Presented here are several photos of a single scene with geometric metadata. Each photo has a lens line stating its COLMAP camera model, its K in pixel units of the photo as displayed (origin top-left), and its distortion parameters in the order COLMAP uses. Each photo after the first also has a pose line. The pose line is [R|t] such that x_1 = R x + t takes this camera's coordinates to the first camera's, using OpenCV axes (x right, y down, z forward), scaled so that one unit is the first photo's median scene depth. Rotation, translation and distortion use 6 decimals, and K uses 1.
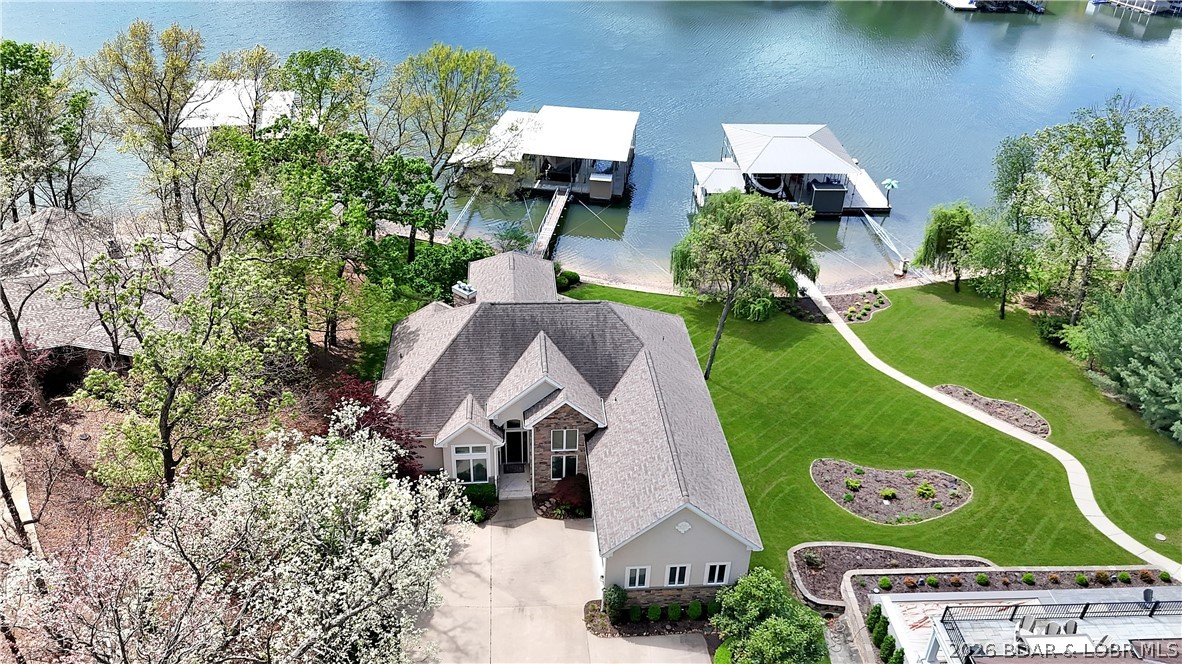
lens RADIAL K [[875.3, 0, 593.9], [0, 875.3, 333.1], [0, 0, 1]] dist [0.058834, -0.055778]
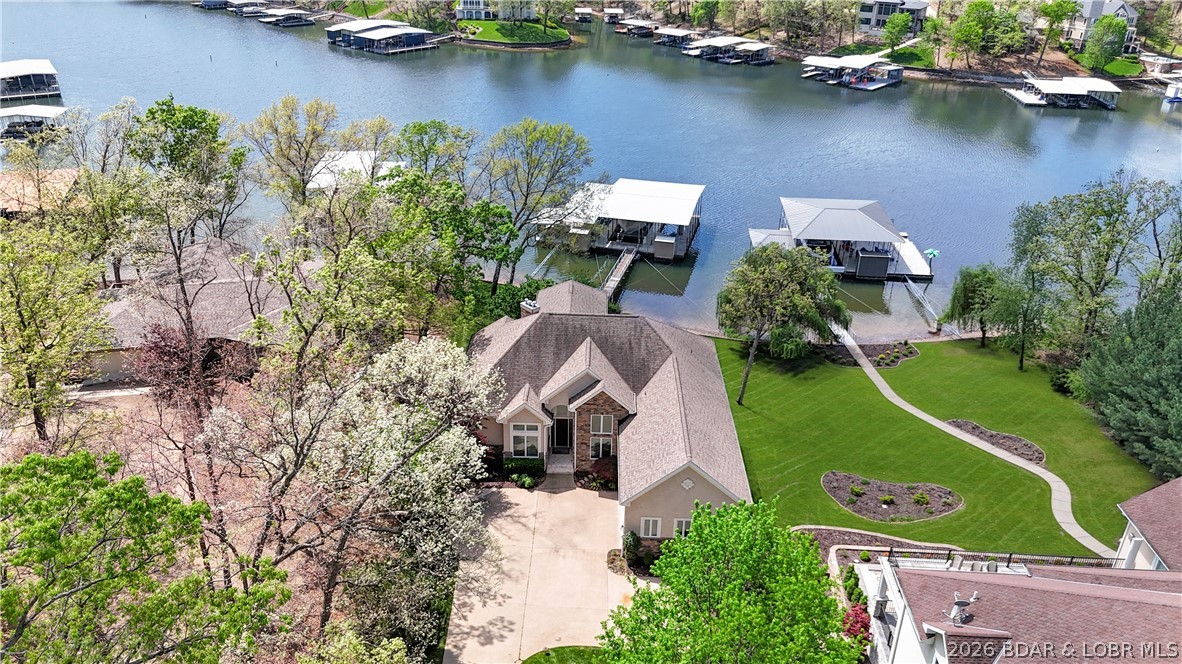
lens RADIAL K [[875.3, 0, 593.9], [0, 875.3, 333.1], [0, 0, 1]] dist [0.058834, -0.055778]
pose [[0.994081, 0.041391, -0.100449, 0.047972], [-0.051141, 0.994017, -0.096512, 0.075383], [0.095854, 0.101078, 0.990250, -0.145410]]
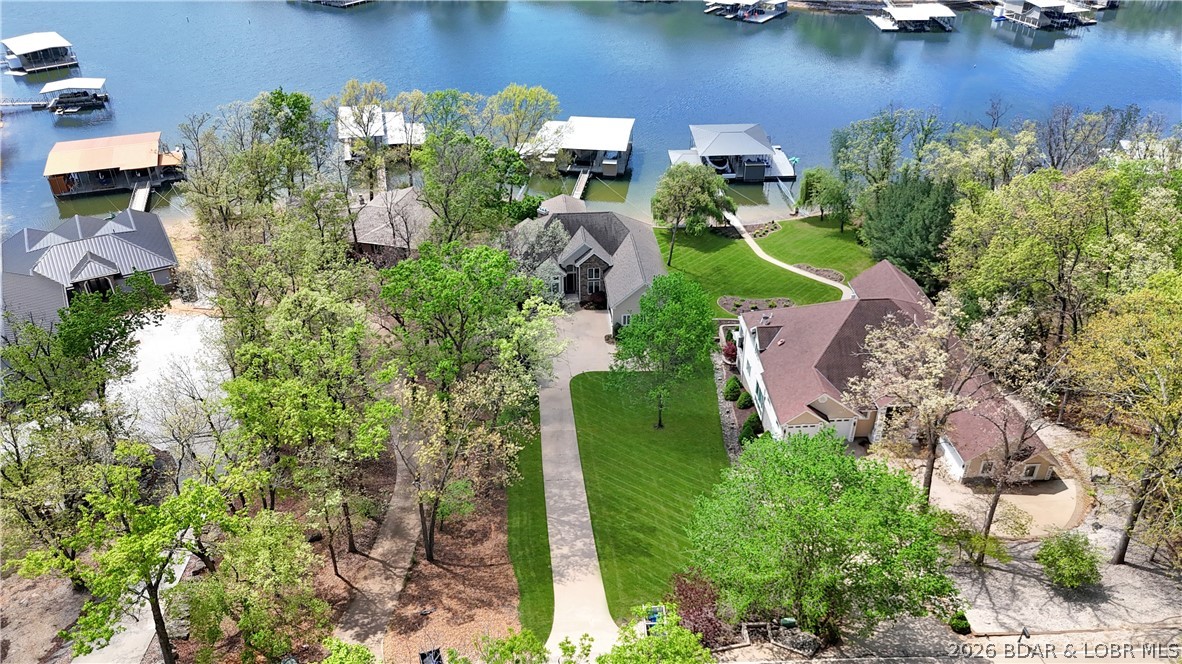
lens RADIAL K [[875.3, 0, 593.9], [0, 875.3, 333.1], [0, 0, 1]] dist [0.058834, -0.055778]
pose [[0.999468, -0.025493, -0.020366, 0.004860], [0.025427, 0.999671, -0.003506, 0.184611], [0.020449, 0.002986, 0.999786, -0.784296]]
